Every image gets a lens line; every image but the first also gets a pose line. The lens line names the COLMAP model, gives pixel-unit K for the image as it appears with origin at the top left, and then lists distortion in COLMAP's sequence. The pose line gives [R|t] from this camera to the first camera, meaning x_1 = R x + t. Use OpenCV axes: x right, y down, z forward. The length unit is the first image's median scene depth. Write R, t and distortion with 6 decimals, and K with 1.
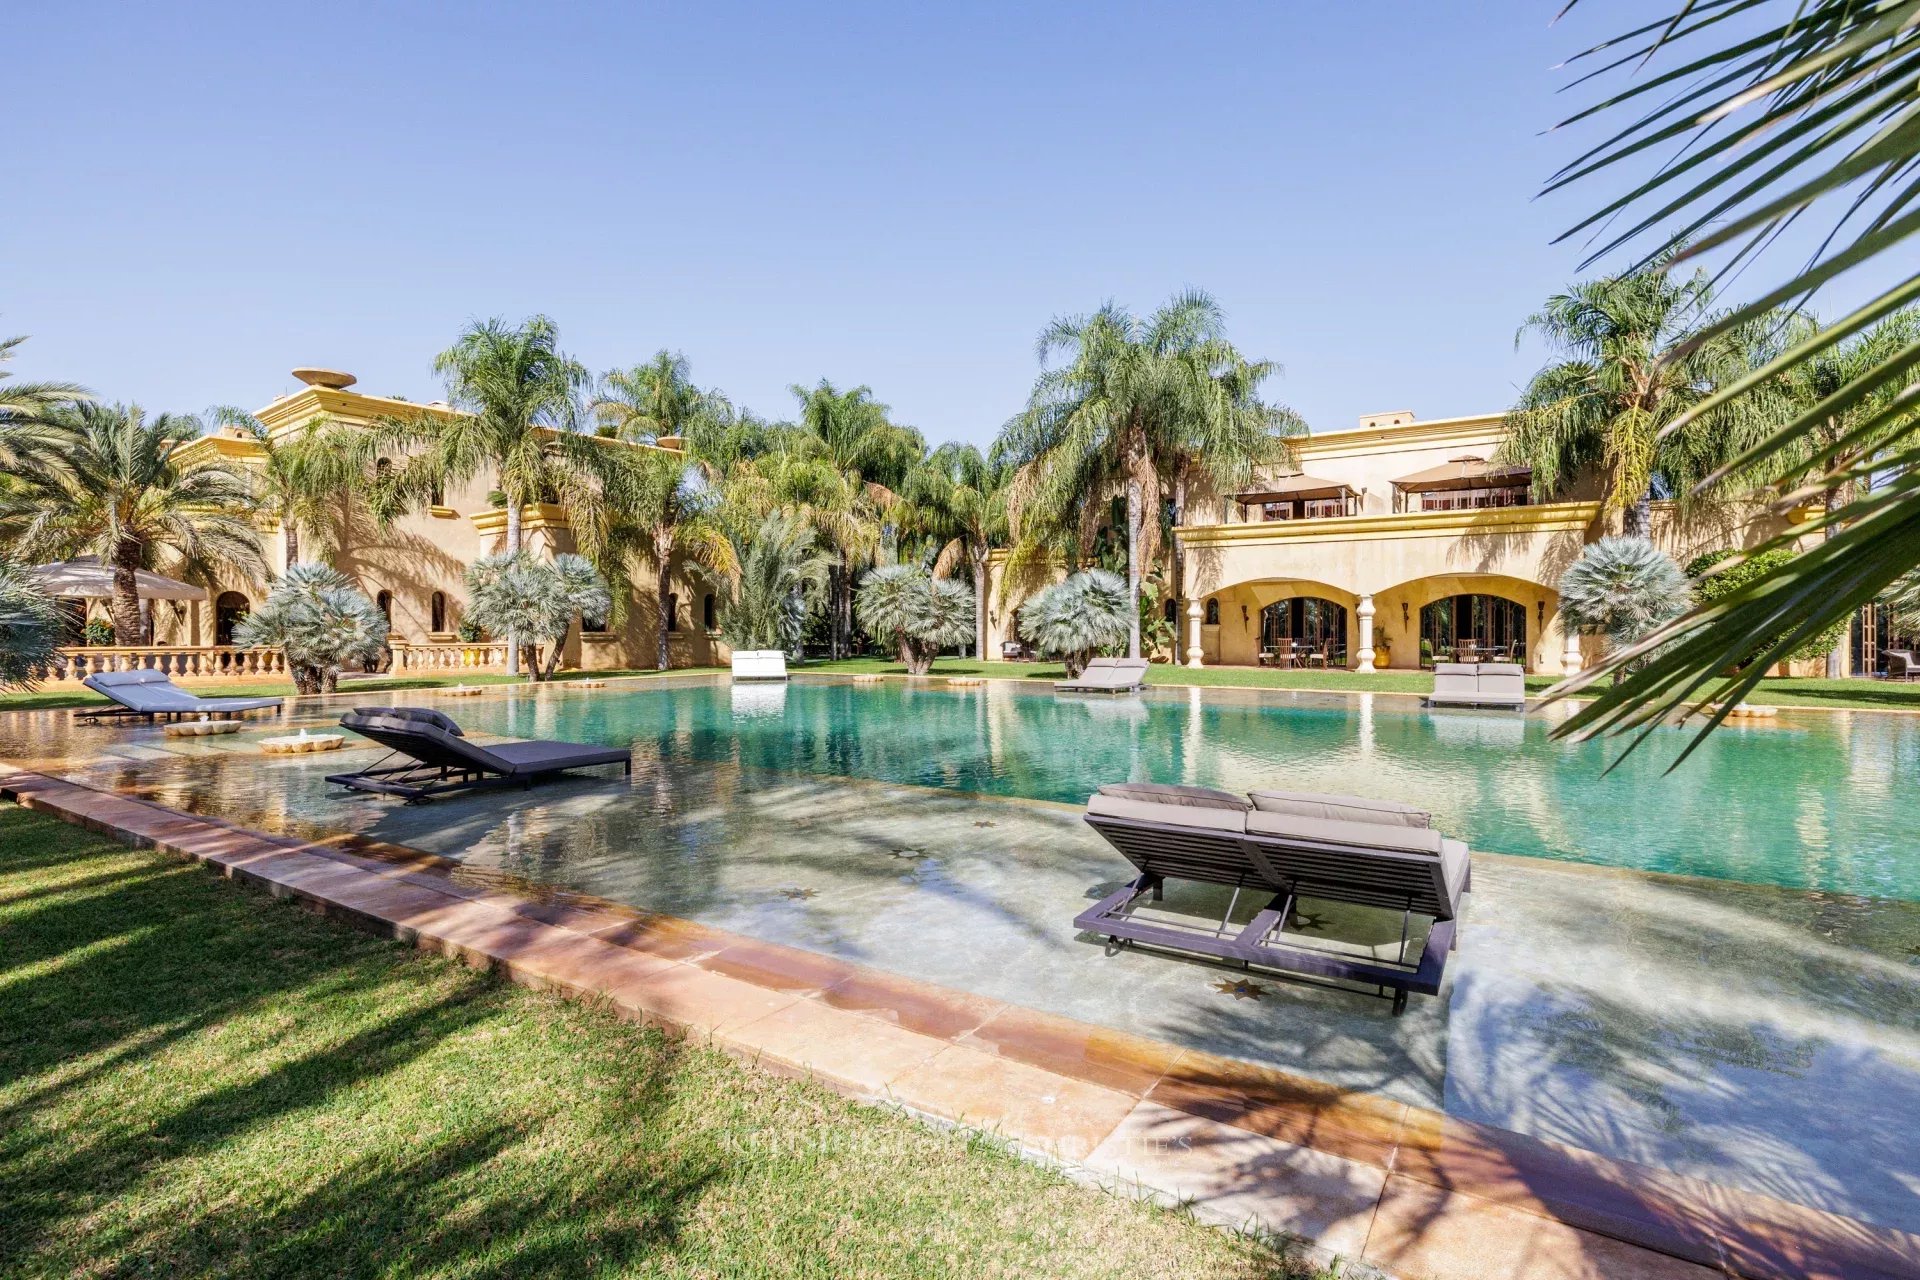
lens RADIAL K [[915.2, 0, 953.6], [0, 915.2, 641.4], [0, 0, 1]] dist [0.002335, 0.000774]
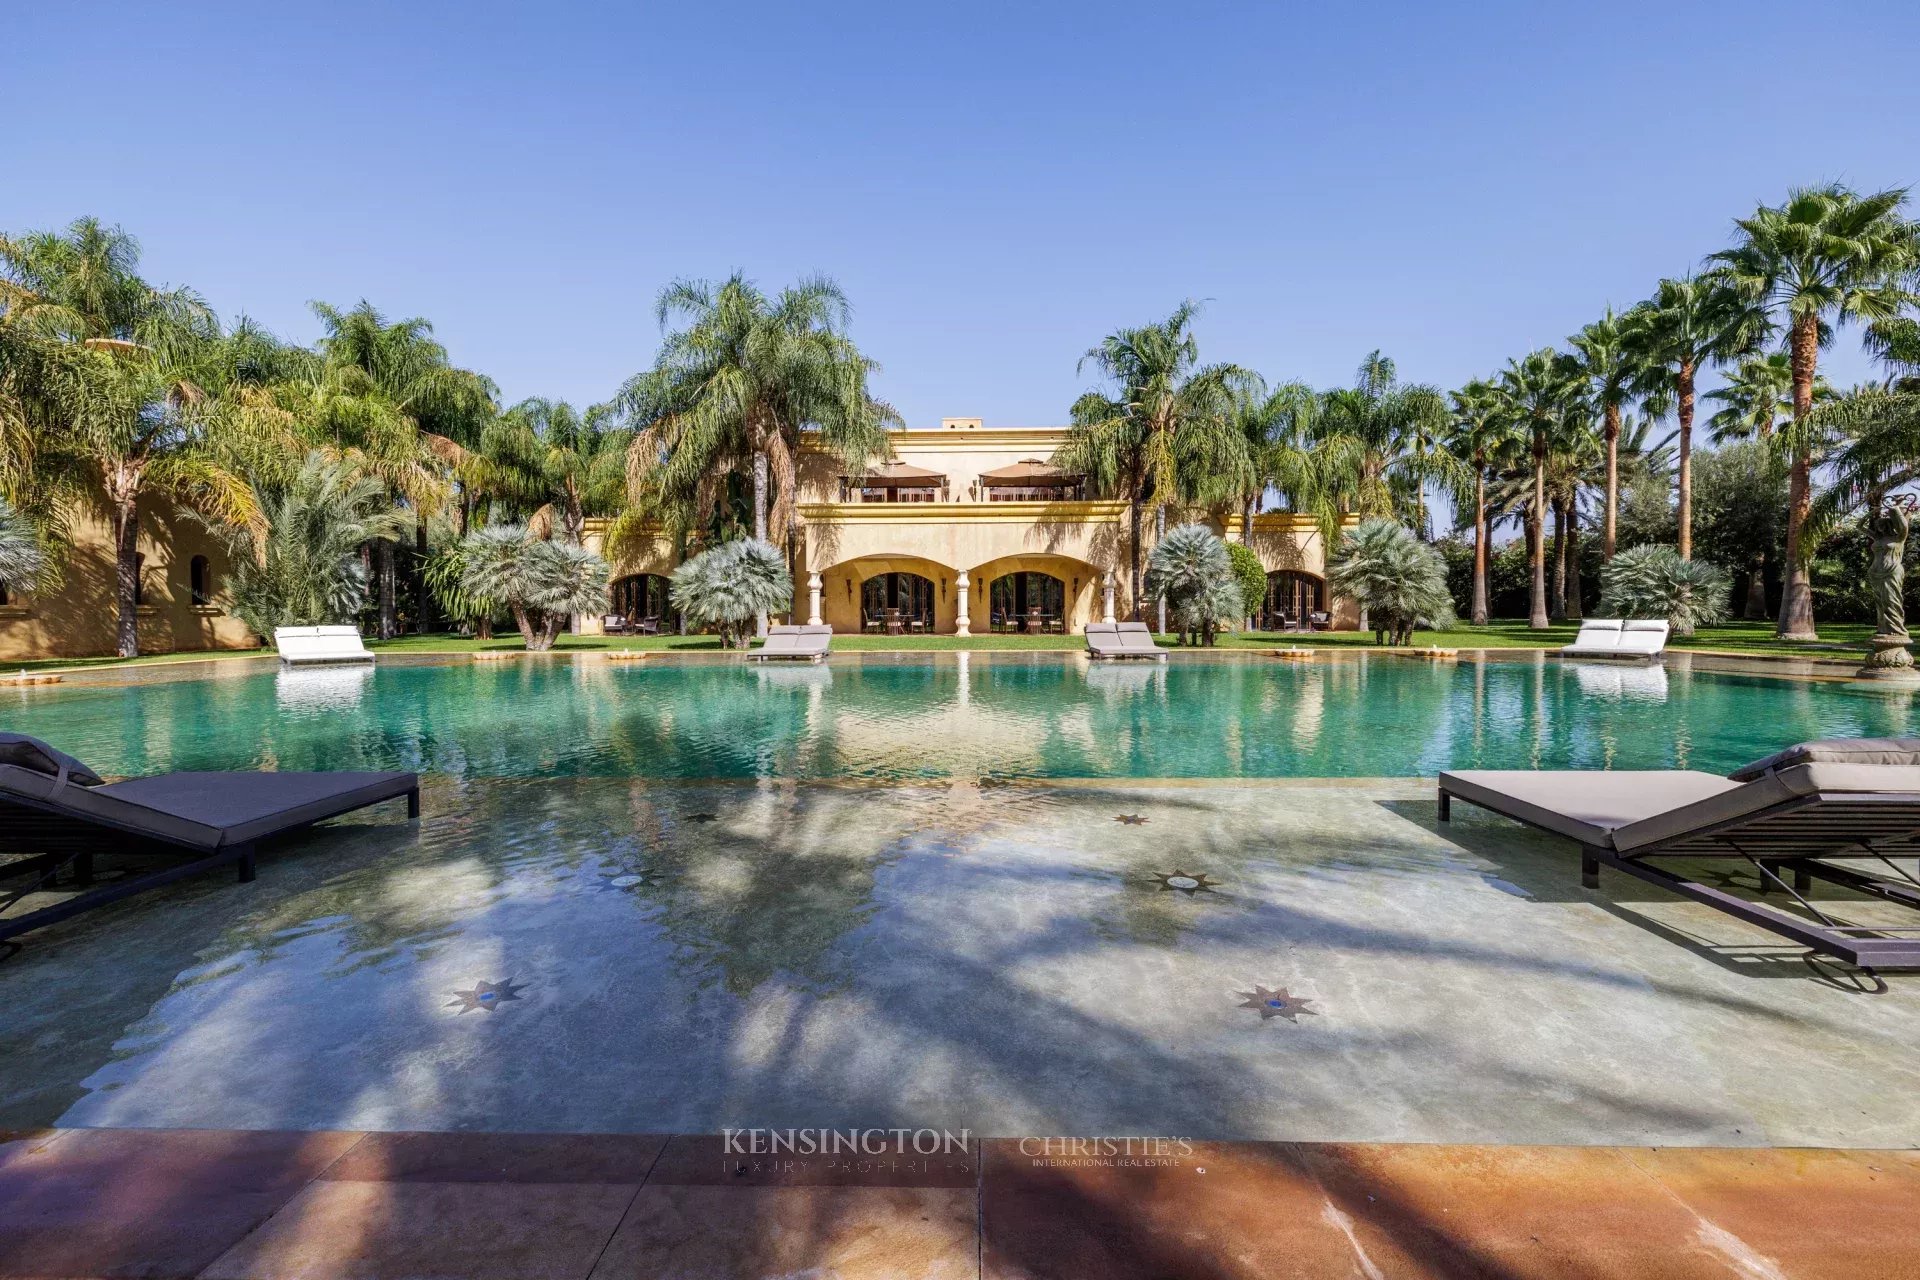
lens RADIAL K [[810.5, 0, 957.0], [0, 810.5, 632.5], [0, 0, 1]] dist [0.002983, 0.000820]
pose [[0.854027, -0.022112, 0.519759, -0.093079], [0.012604, 0.999682, 0.021820, 0.006242], [-0.520076, -0.012084, 0.854034, 0.110011]]
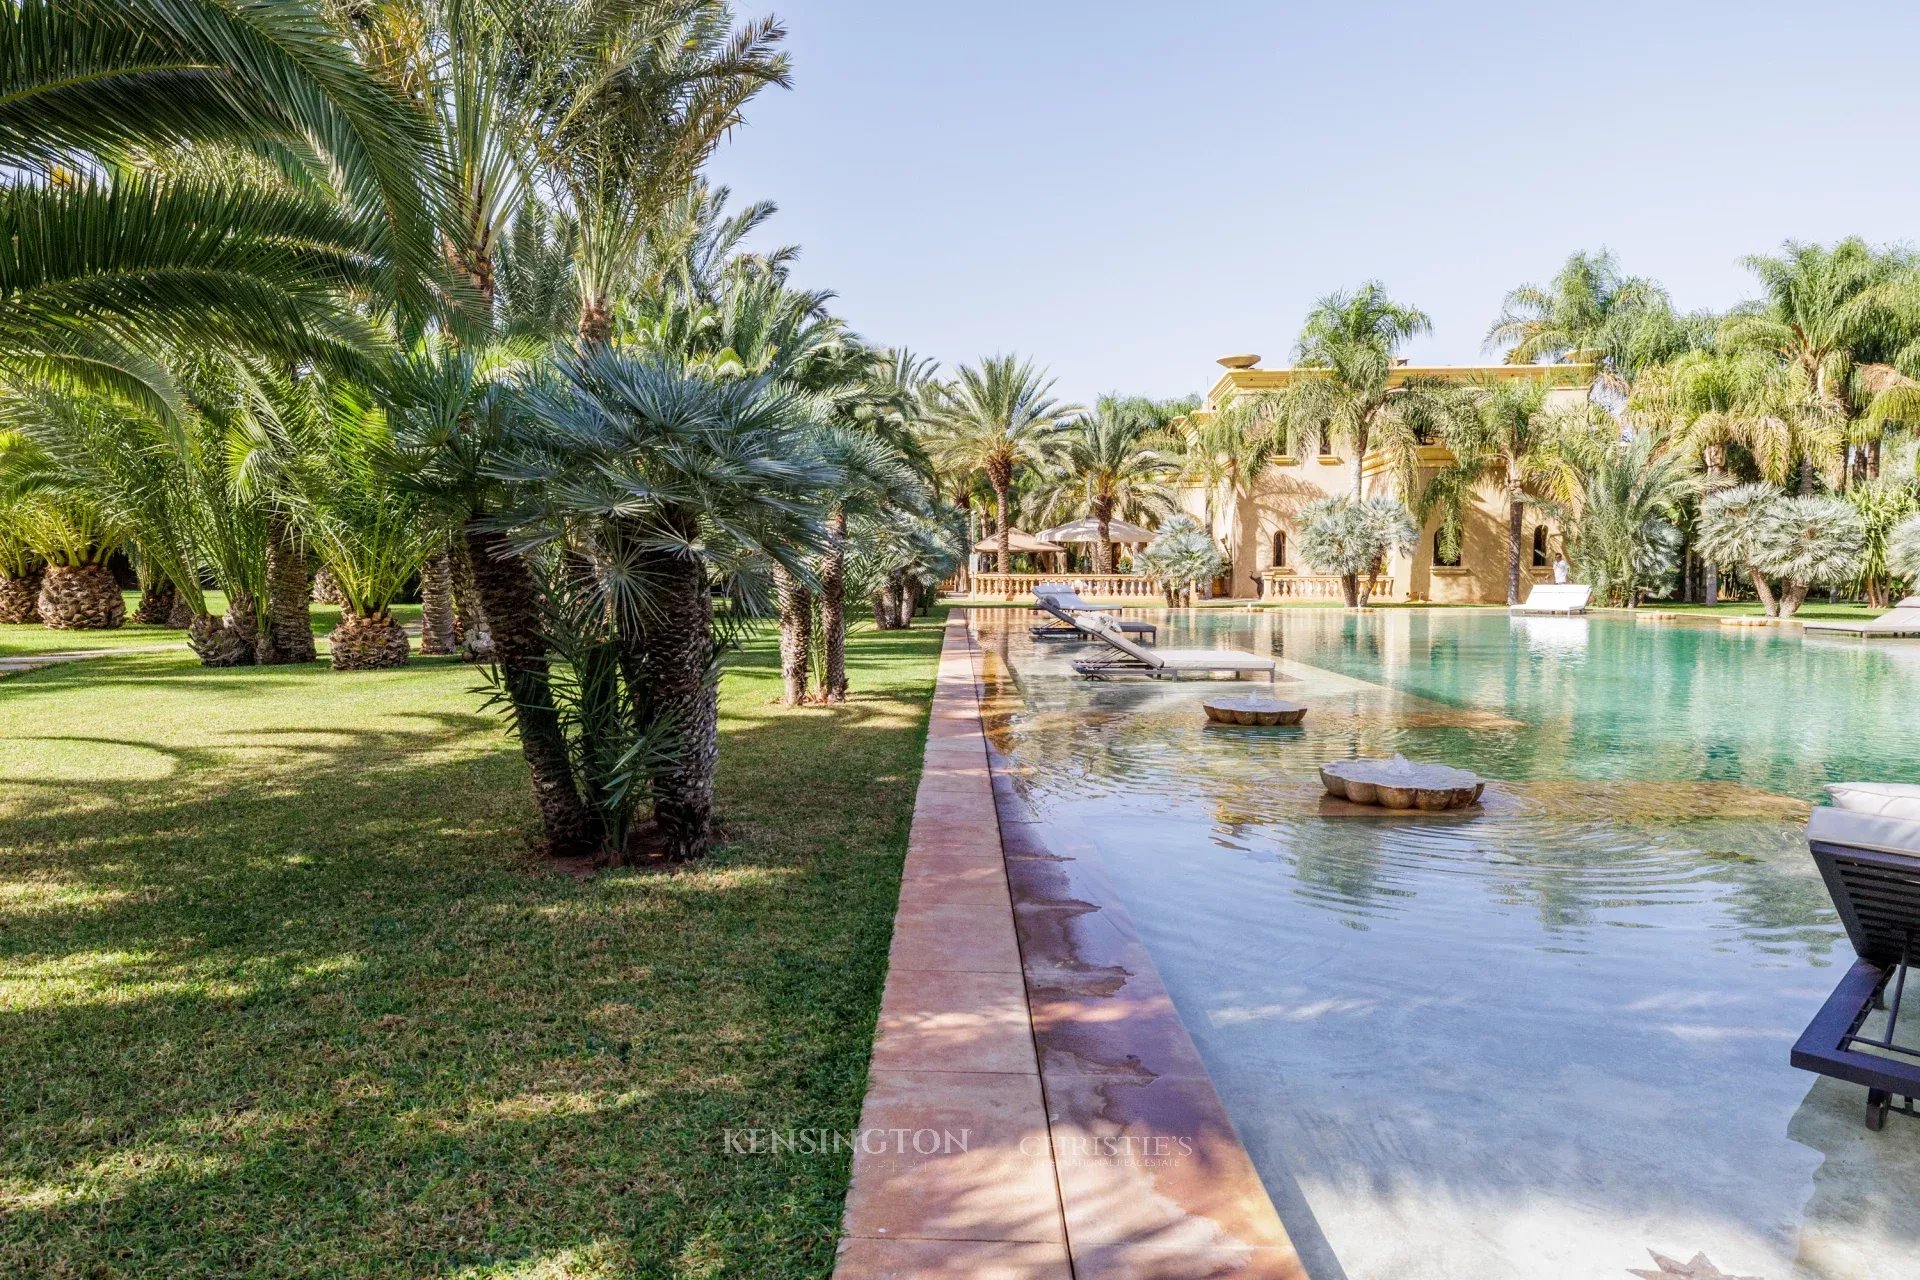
lens RADIAL K [[1117.0, 0, 963.7], [0, 1117.0, 637.7], [0, 0, 1]] dist [-0.001950, -0.000872]
pose [[0.552535, 0.054473, -0.831708, 0.357448], [-0.014988, 0.998350, 0.055430, 0.009414], [0.833355, -0.018161, 0.552440, -0.143334]]
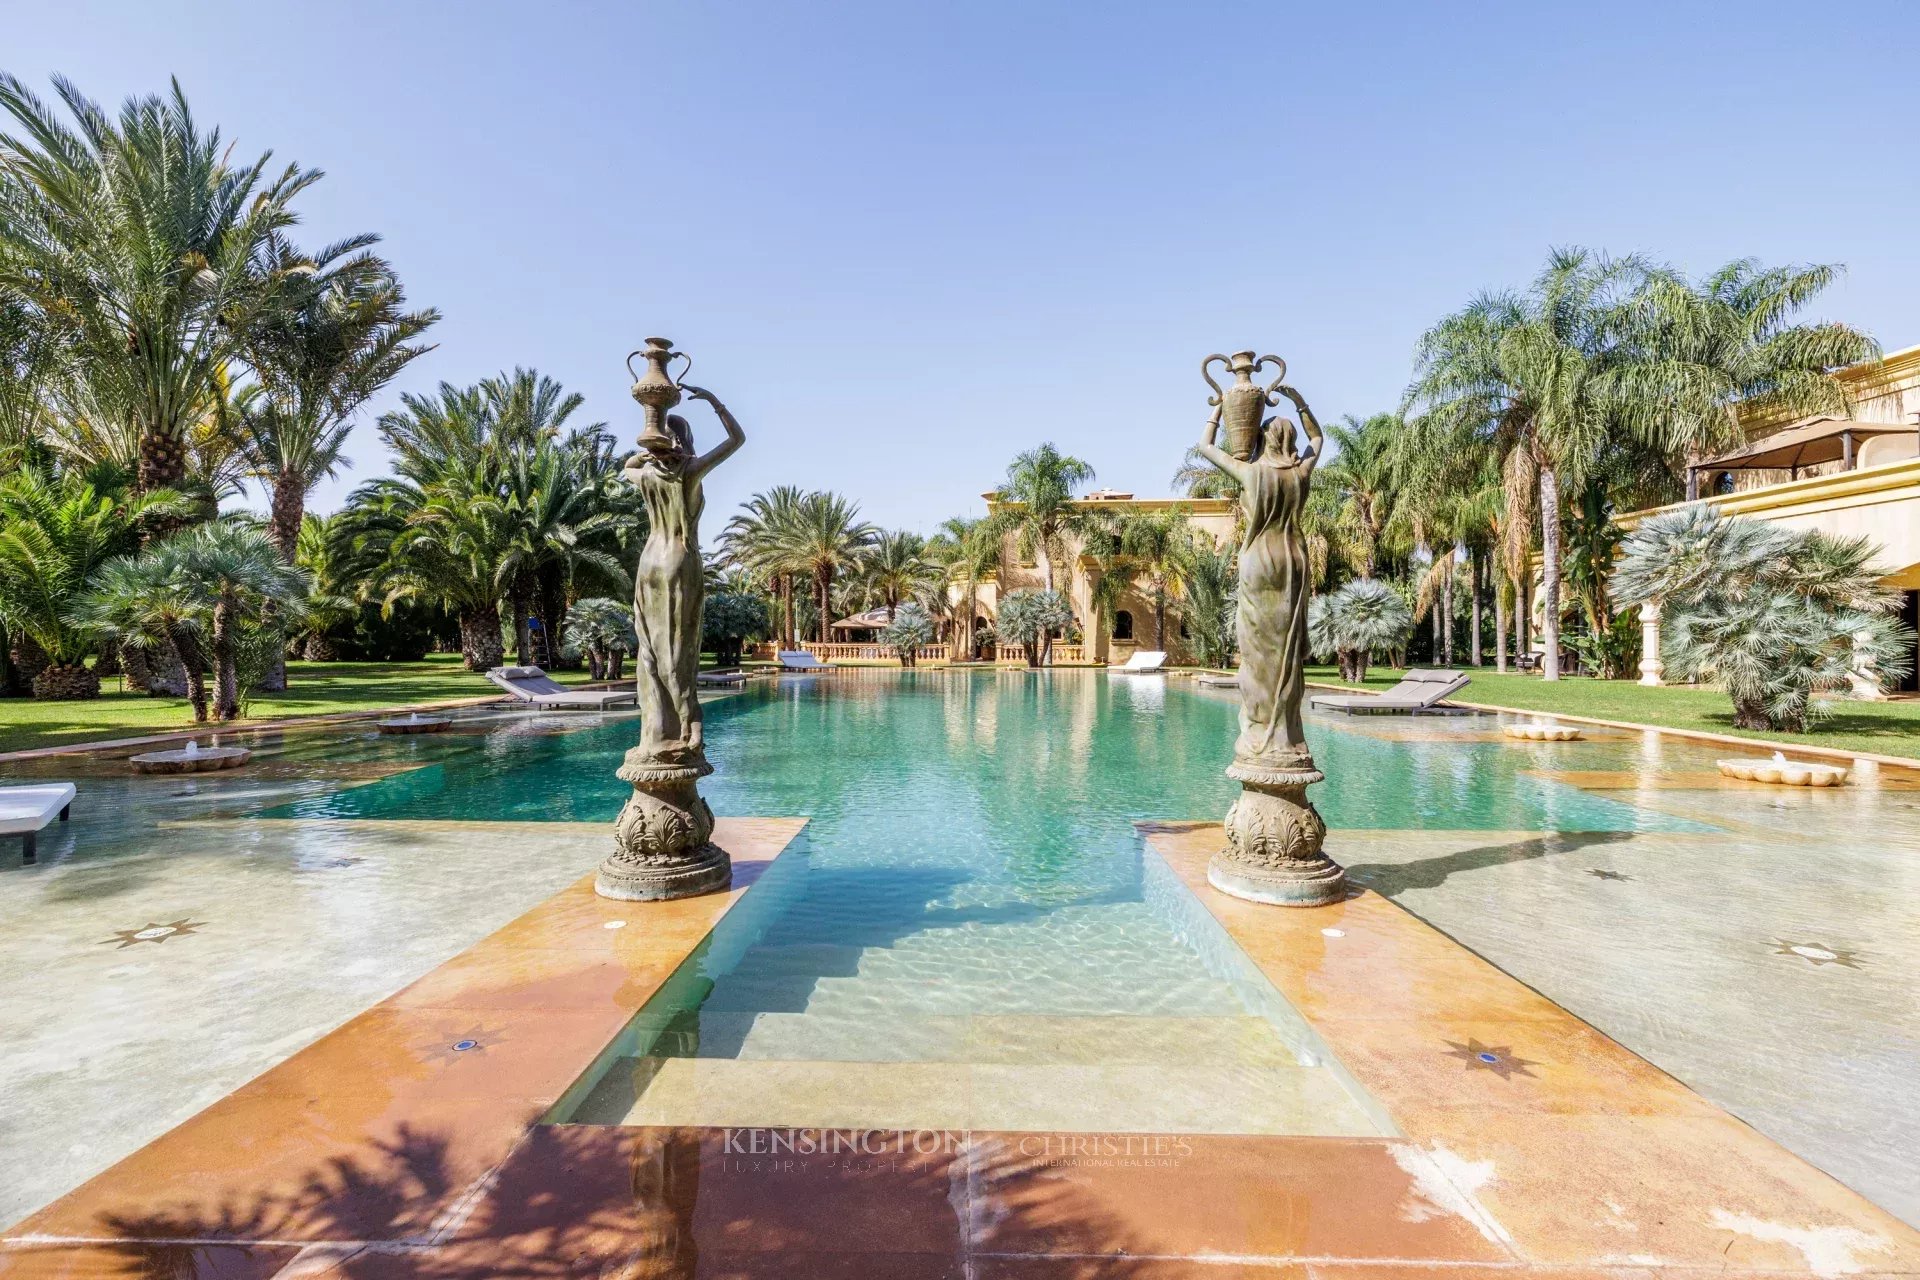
lens RADIAL K [[810.5, 0, 960.8], [0, 810.5, 637.0], [0, 0, 1]] dist [0.002983, 0.000820]
pose [[0.531775, 0.001506, -0.846885, 0.571709], [-0.018818, 0.999773, -0.010039, 0.005392], [0.846677, 0.021275, 0.531682, 0.098274]]
